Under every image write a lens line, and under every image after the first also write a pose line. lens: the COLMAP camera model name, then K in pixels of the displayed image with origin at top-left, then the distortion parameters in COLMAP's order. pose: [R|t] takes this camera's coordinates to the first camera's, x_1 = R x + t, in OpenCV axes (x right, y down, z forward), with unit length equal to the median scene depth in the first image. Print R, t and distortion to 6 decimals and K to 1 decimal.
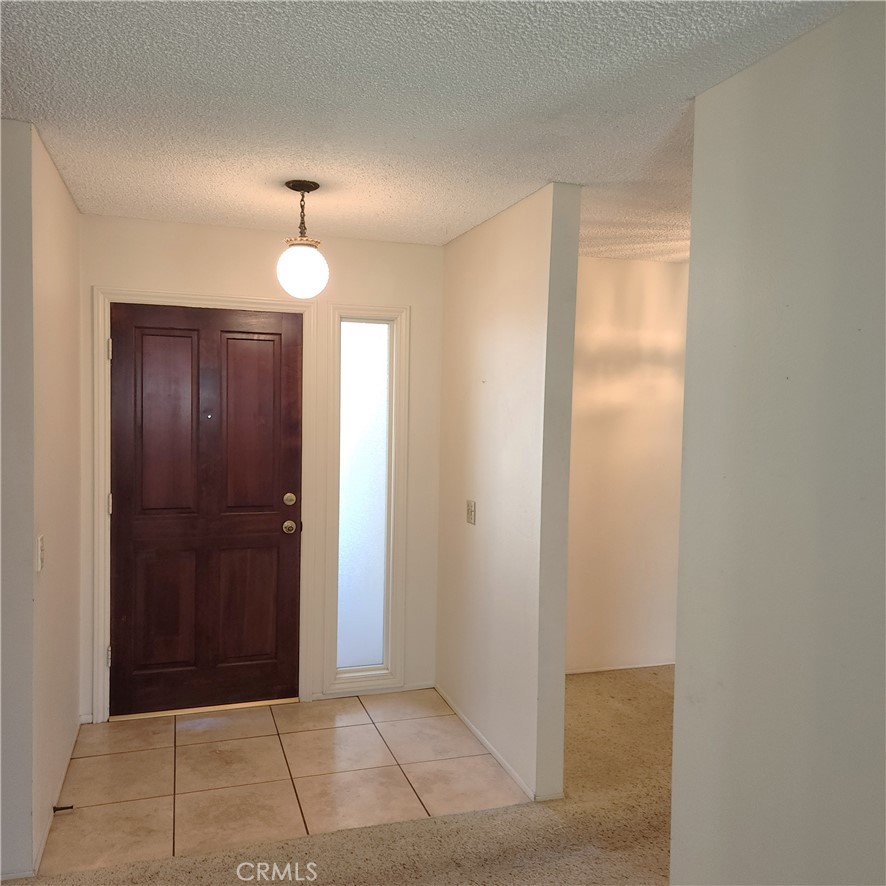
lens RADIAL K [[805.5, 0, 442.7], [0, 805.5, 438.9], [0, 0, 1]] dist [0.096489, -0.105404]
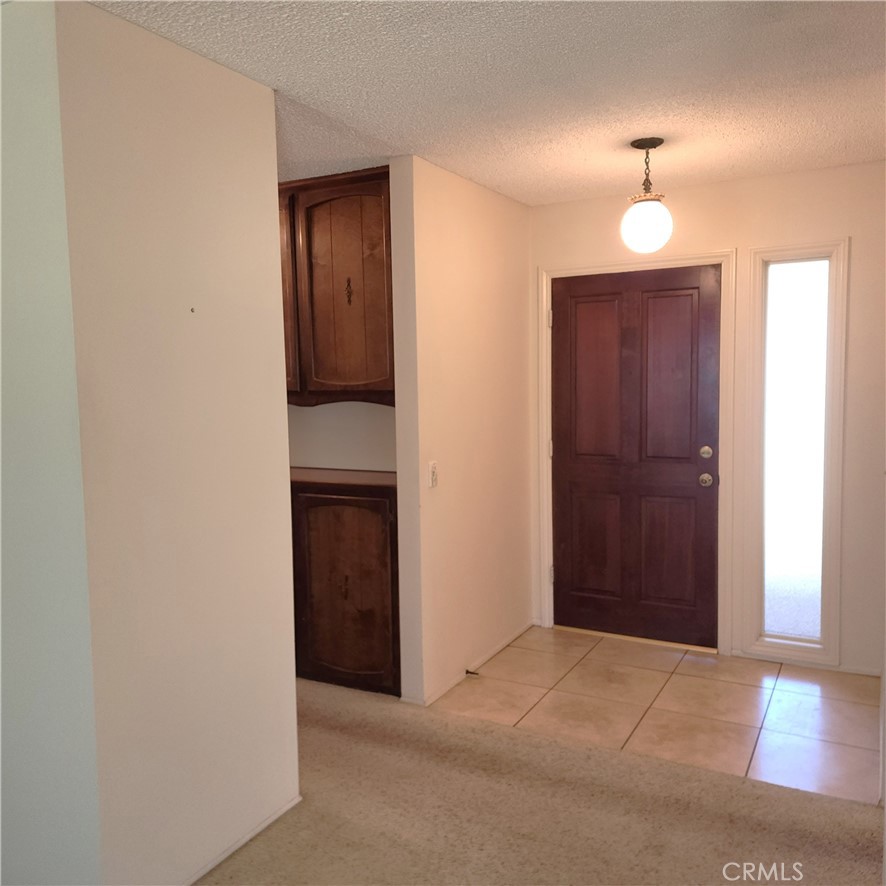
lens RADIAL K [[826.2, 0, 443.0], [0, 826.2, 443.0], [0, 0, 1]] dist [0.009815, -0.018538]
pose [[0.659962, 0.026642, -0.750826, 0.384440], [0.000045, 0.999370, 0.035501, 0.028195], [0.751299, -0.023464, 0.659545, 0.082494]]
